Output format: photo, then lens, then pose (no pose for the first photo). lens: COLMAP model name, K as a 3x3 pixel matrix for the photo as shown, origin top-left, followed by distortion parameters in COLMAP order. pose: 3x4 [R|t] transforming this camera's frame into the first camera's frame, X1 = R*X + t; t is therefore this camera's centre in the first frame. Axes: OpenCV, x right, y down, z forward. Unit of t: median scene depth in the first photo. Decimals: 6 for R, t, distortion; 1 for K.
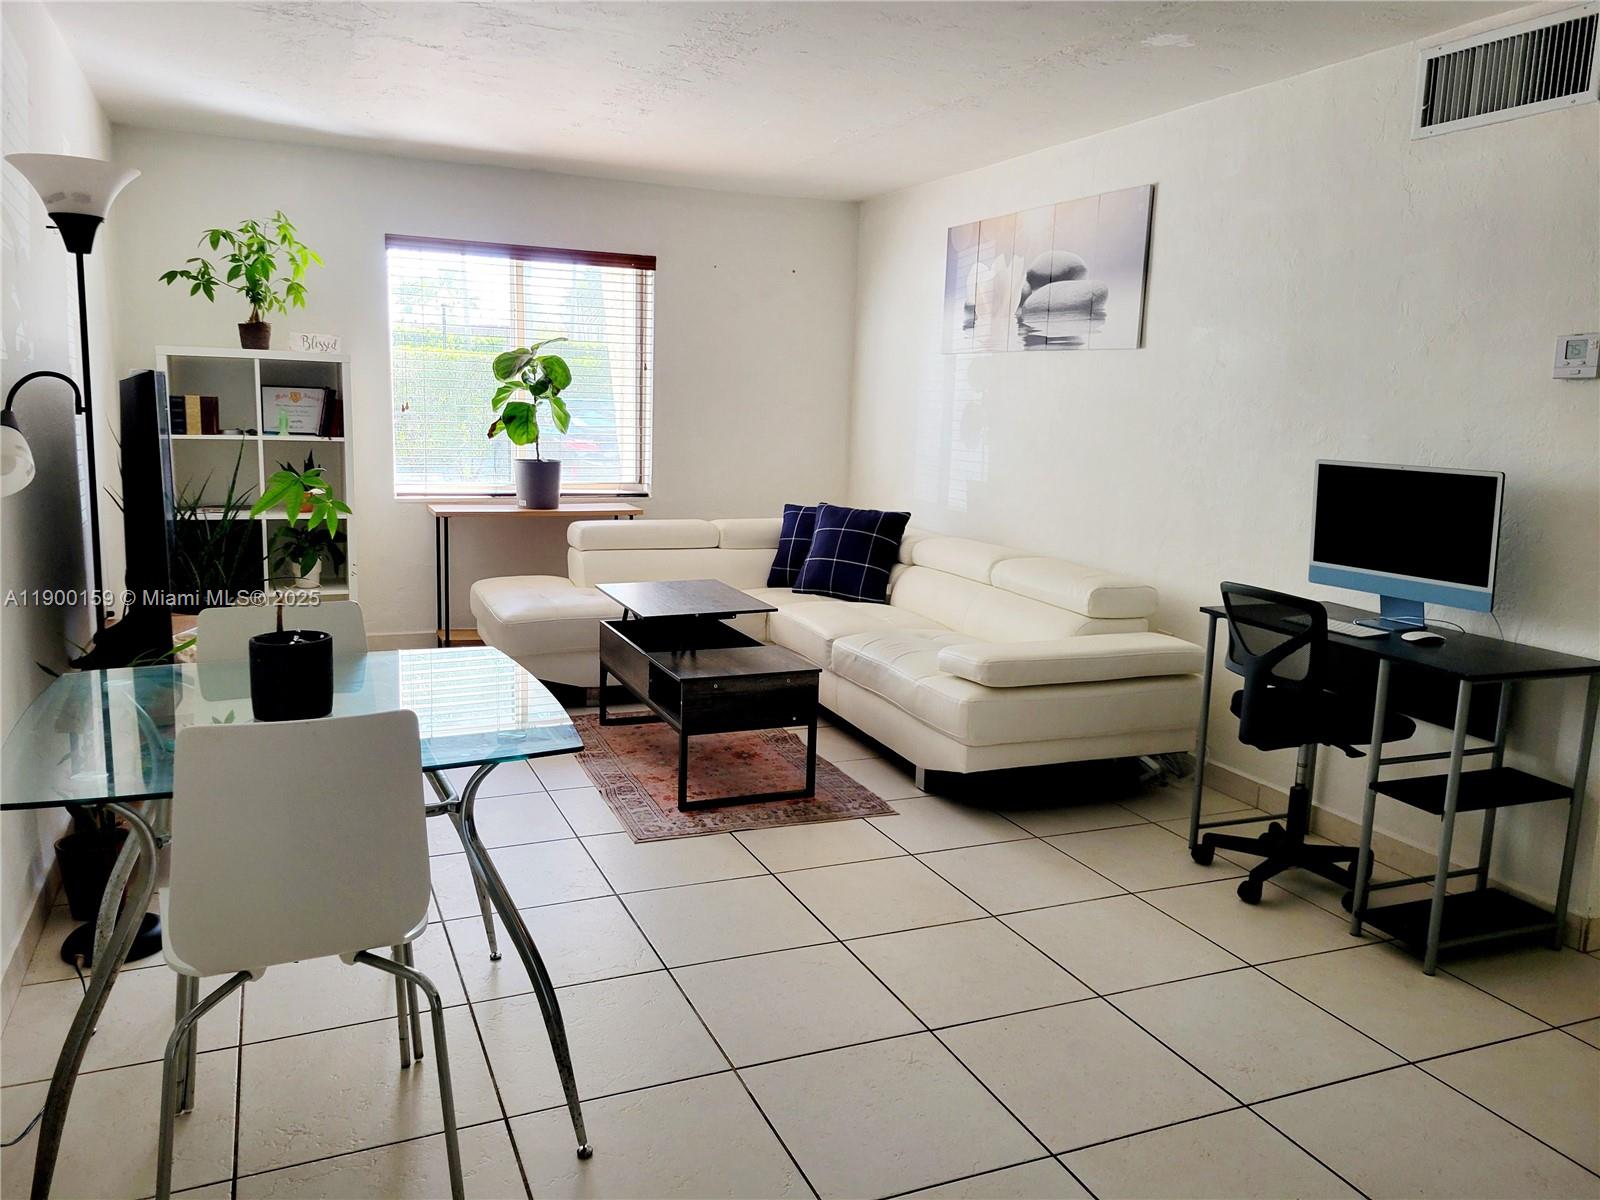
lens RADIAL K [[1198.2, 0, 808.0], [0, 1198.2, 589.4], [0, 0, 1]] dist [0.058333, -0.042533]
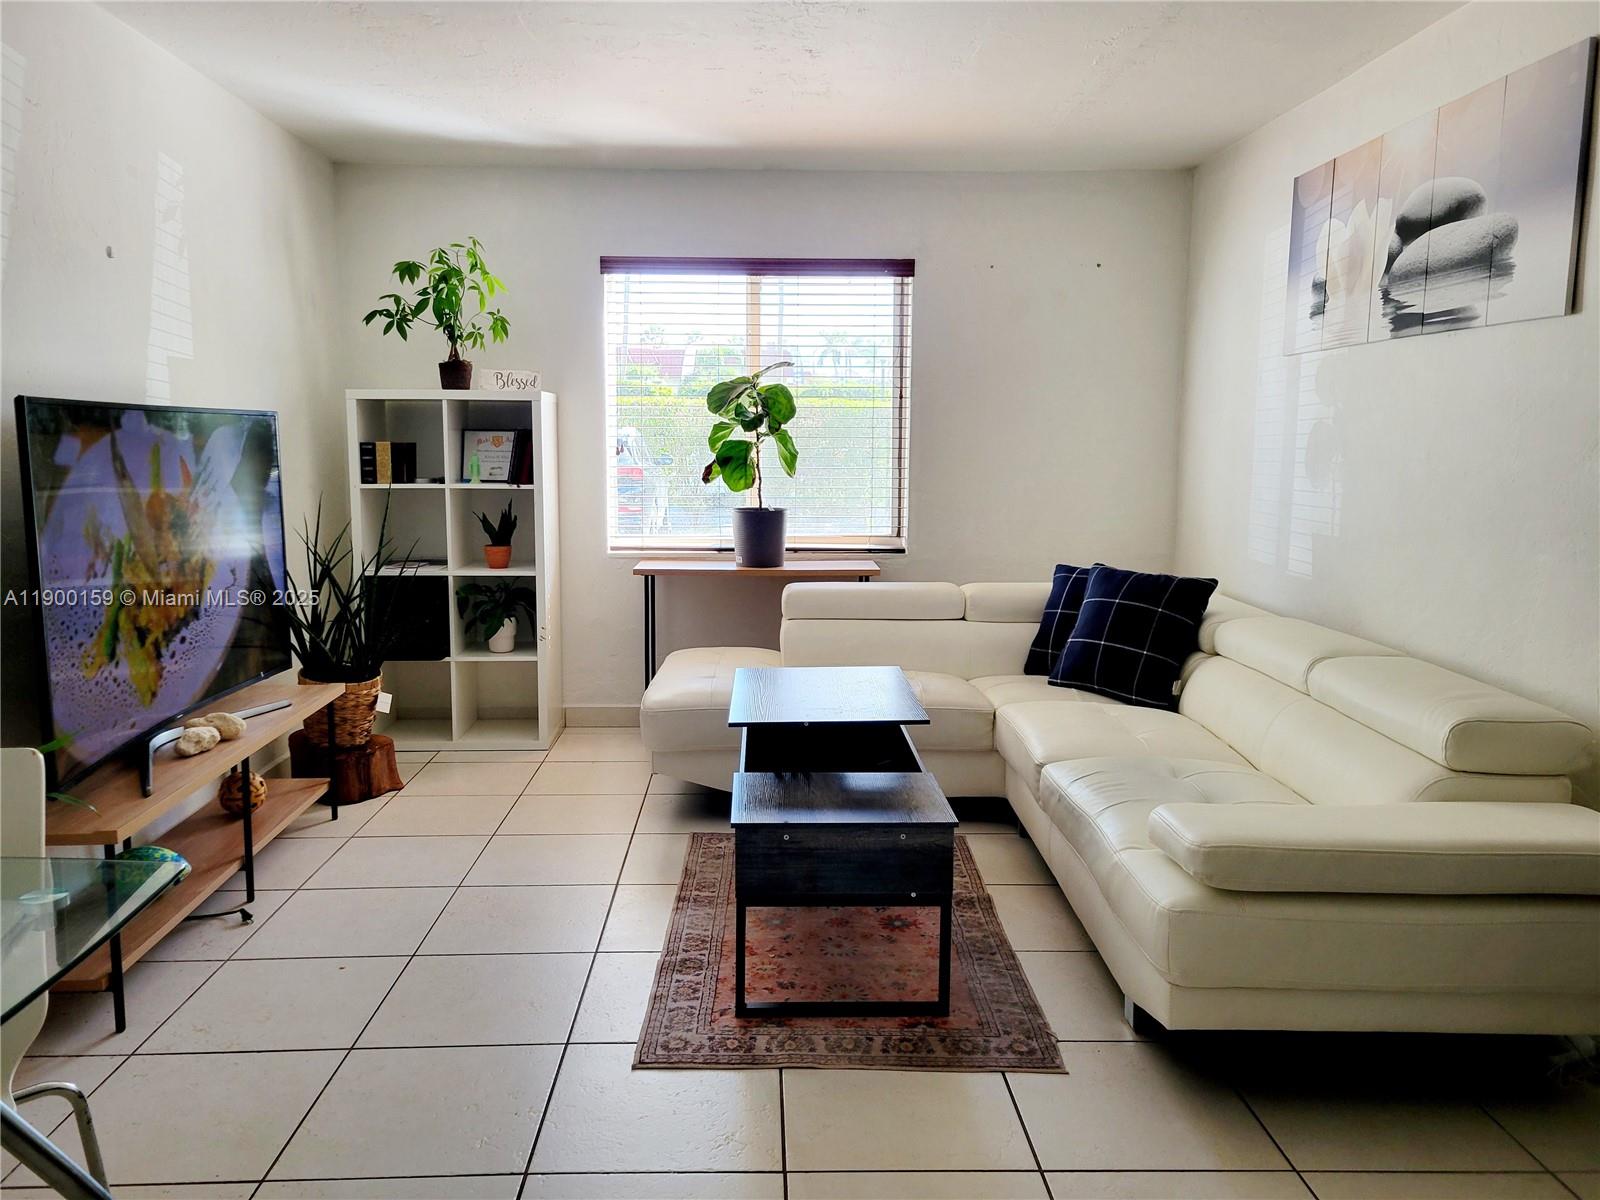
lens RADIAL K [[1198.2, 0, 791.7], [0, 1198.2, 585.9], [0, 0, 1]] dist [0.058333, -0.042533]
pose [[0.924779, 0.019763, -0.379991, 0.133806], [-0.036796, 0.998615, -0.037611, -0.026292], [0.378721, 0.048764, 0.924225, 0.271534]]
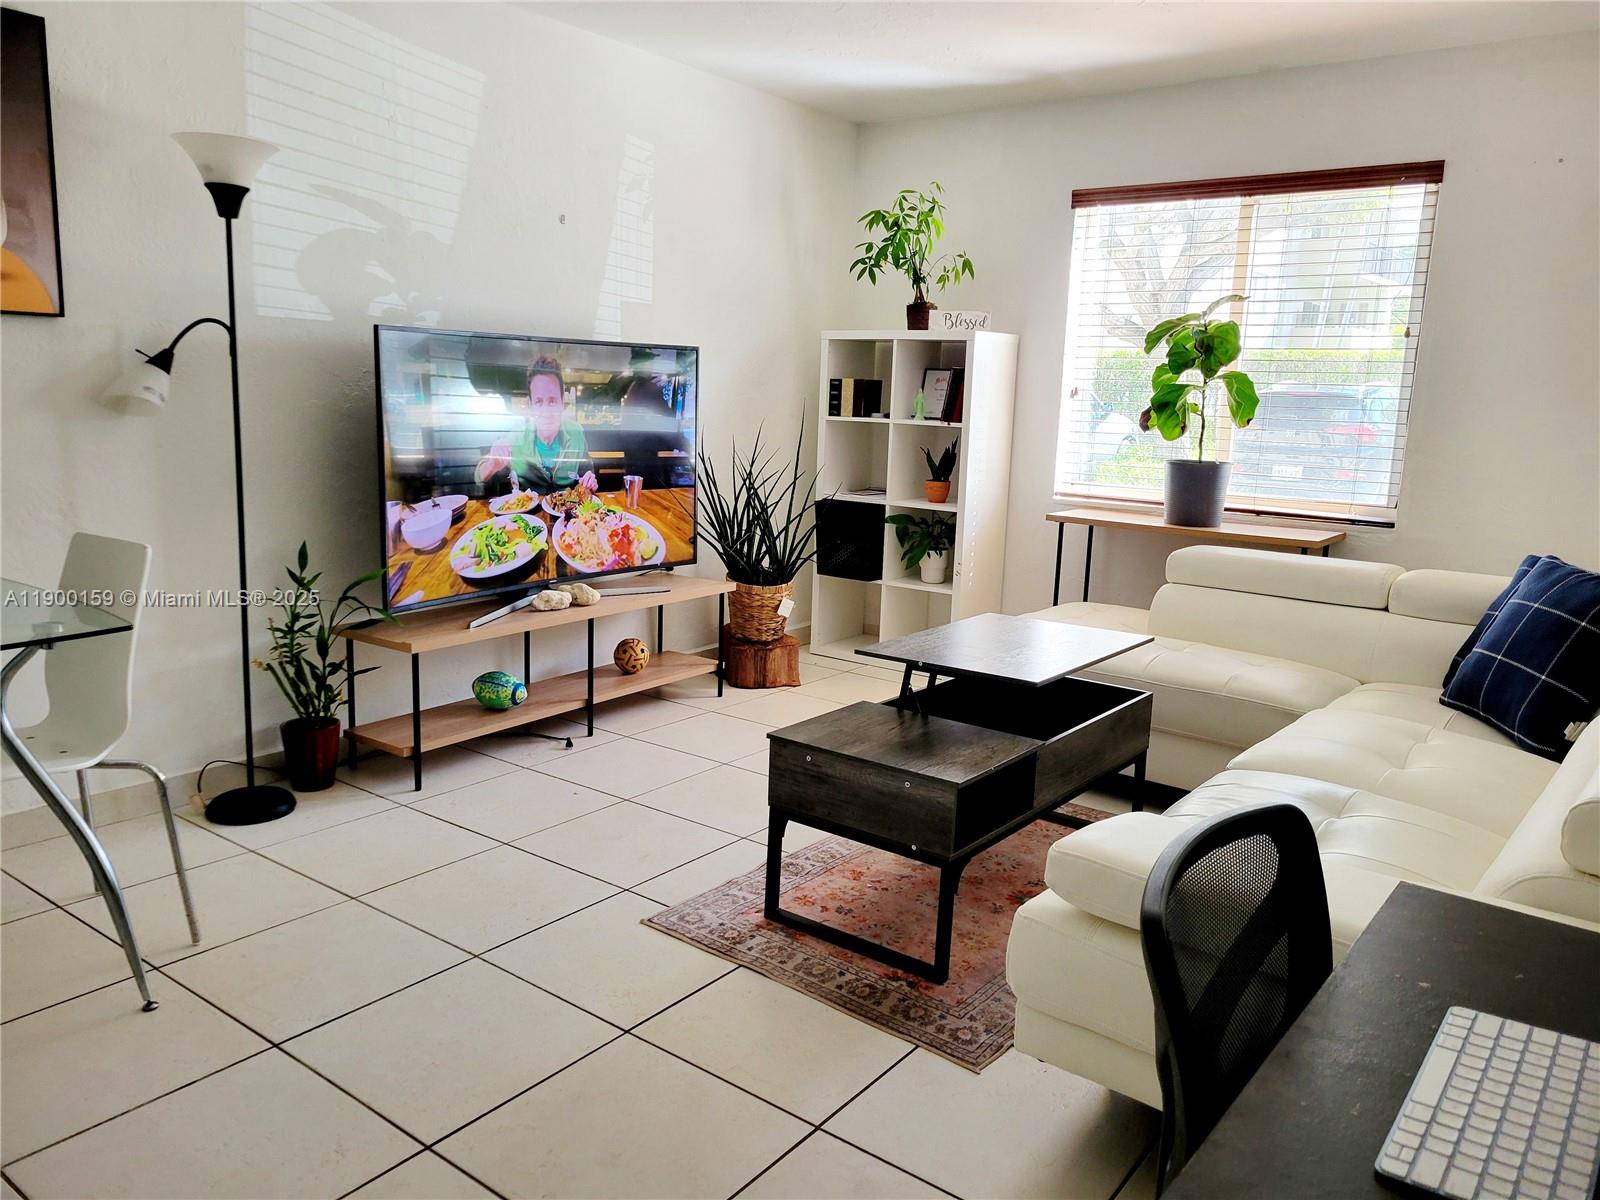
lens RADIAL K [[1198.2, 0, 779.5], [0, 1198.2, 591.4], [0, 0, 1]] dist [0.058333, -0.042533]
pose [[0.474954, 0.137173, -0.869254, 0.370716], [-0.158226, 0.984990, 0.068984, -0.043296], [0.865669, 0.104774, 0.489530, 0.471967]]
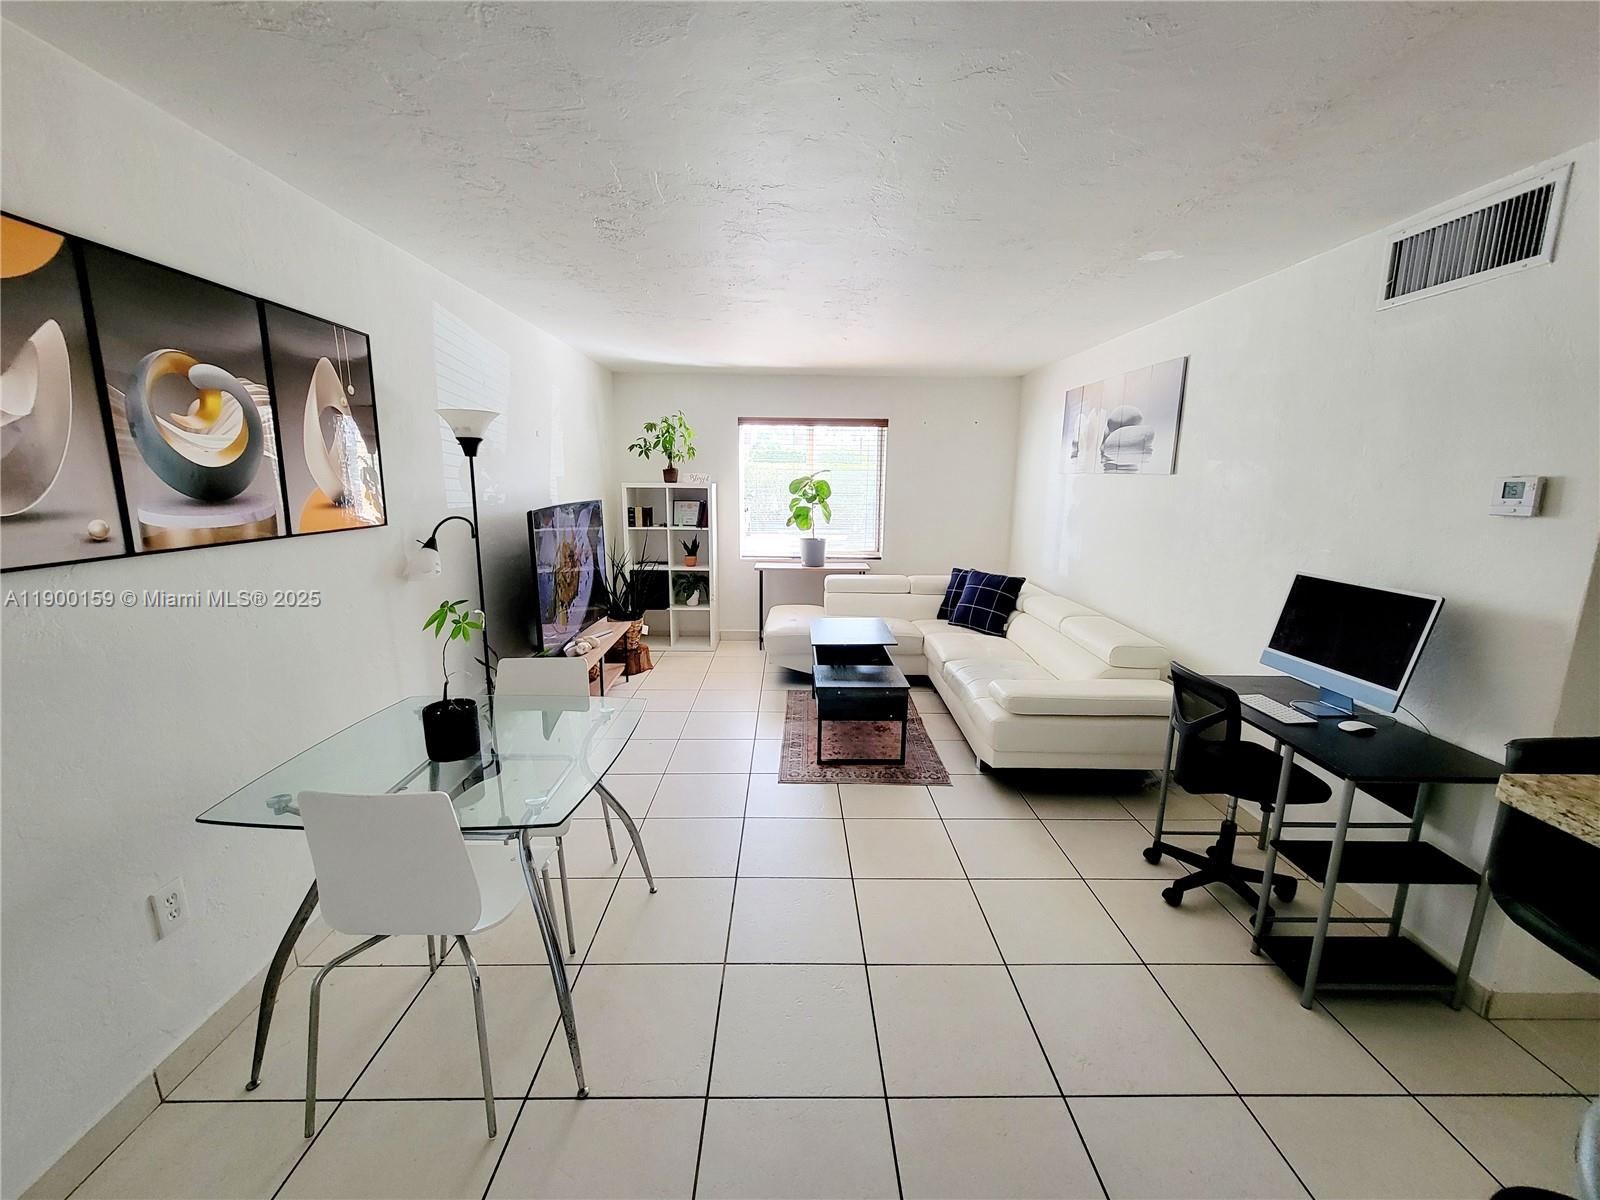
lens RADIAL K [[650.6, 0, 805.2], [0, 650.6, 604.2], [0, 0, 1]] dist [-0.000862, -0.001011]
pose [[0.923103, 0.053830, -0.380767, 0.156680], [-0.043897, 0.998432, 0.034730, -0.050501], [0.382040, -0.015344, 0.924018, 0.120832]]
